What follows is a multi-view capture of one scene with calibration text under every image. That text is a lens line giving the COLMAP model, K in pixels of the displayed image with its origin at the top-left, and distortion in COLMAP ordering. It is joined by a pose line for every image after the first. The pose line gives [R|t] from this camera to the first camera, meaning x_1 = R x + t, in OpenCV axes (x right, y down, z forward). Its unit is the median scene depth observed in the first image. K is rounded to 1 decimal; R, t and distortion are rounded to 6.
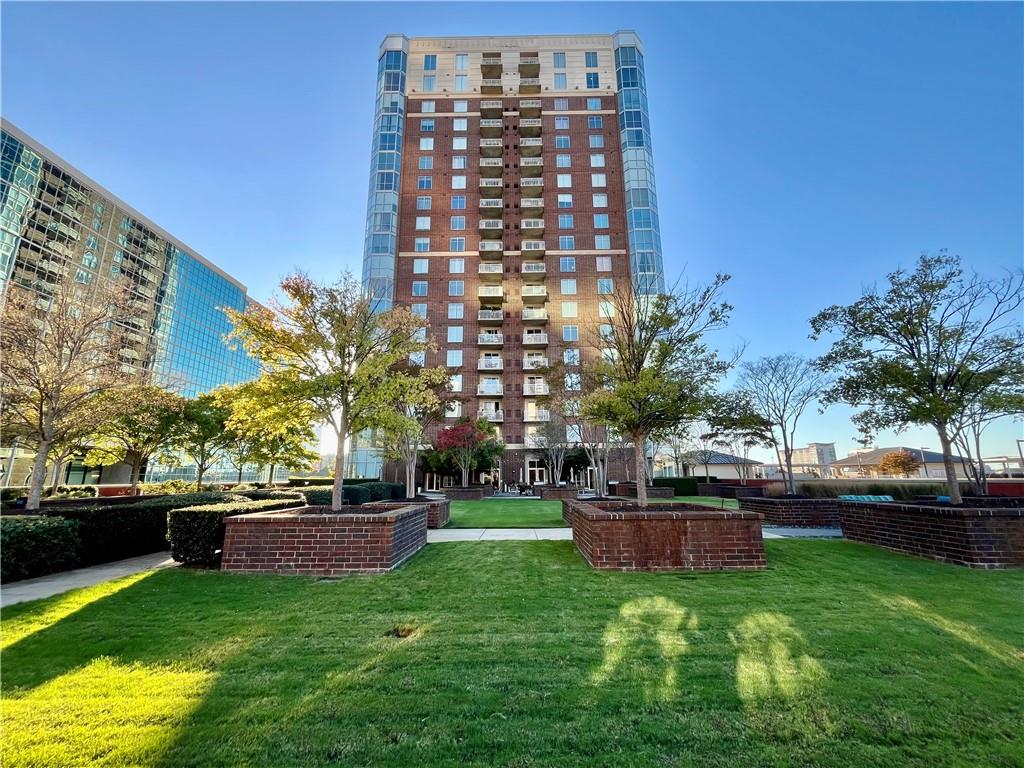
lens RADIAL K [[415.8, 0, 512.9], [0, 415.8, 384.9], [0, 0, 1]] dist [-0.001497, -0.000477]
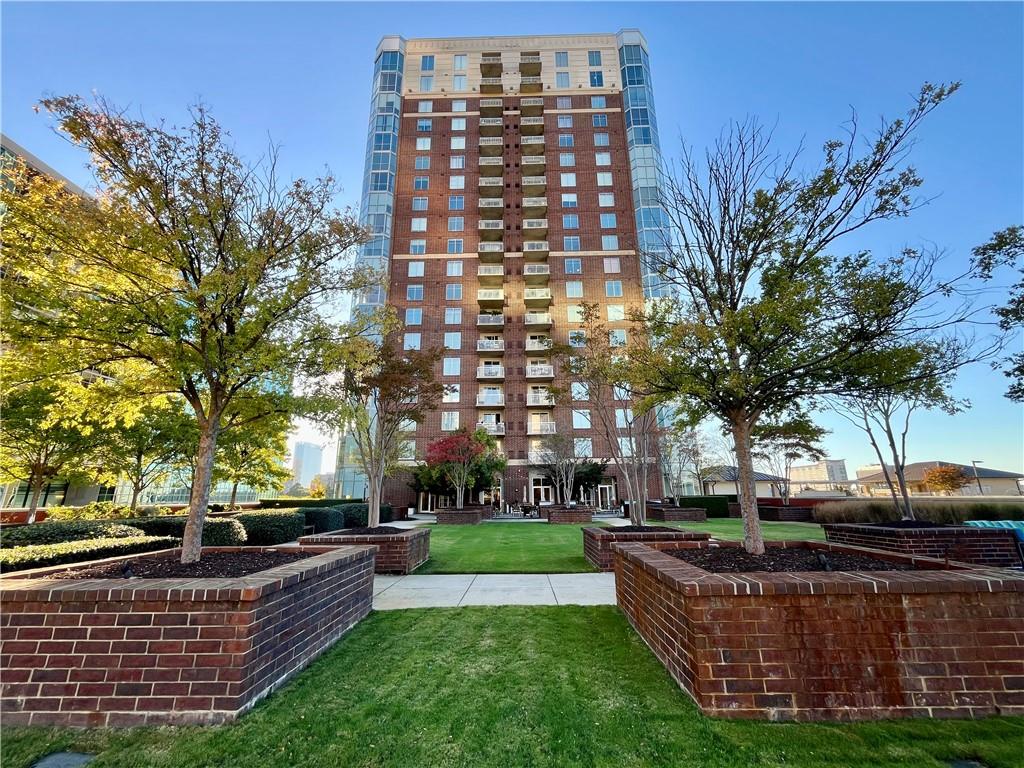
lens RADIAL K [[415.8, 0, 513.2], [0, 415.8, 384.5], [0, 0, 1]] dist [-0.001497, -0.000477]
pose [[0.999976, -0.005237, -0.004488, 0.000026], [0.005035, 0.999024, -0.043876, 0.017052], [0.004713, 0.043853, 0.999027, 0.080017]]
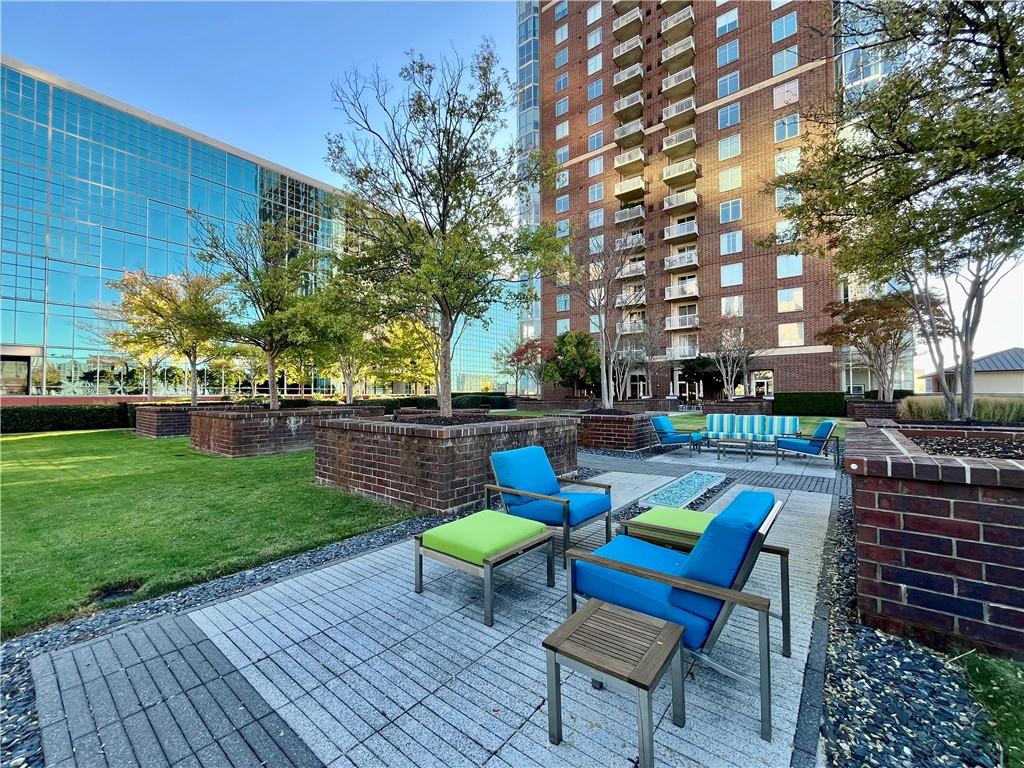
lens RADIAL K [[415.8, 0, 506.2], [0, 415.8, 385.5], [0, 0, 1]] dist [-0.001497, -0.000477]
pose [[0.780990, -0.005813, -0.624516, 0.292174], [0.131263, 0.979149, 0.155038, 0.019640], [0.610593, -0.203059, 0.765469, 0.080152]]
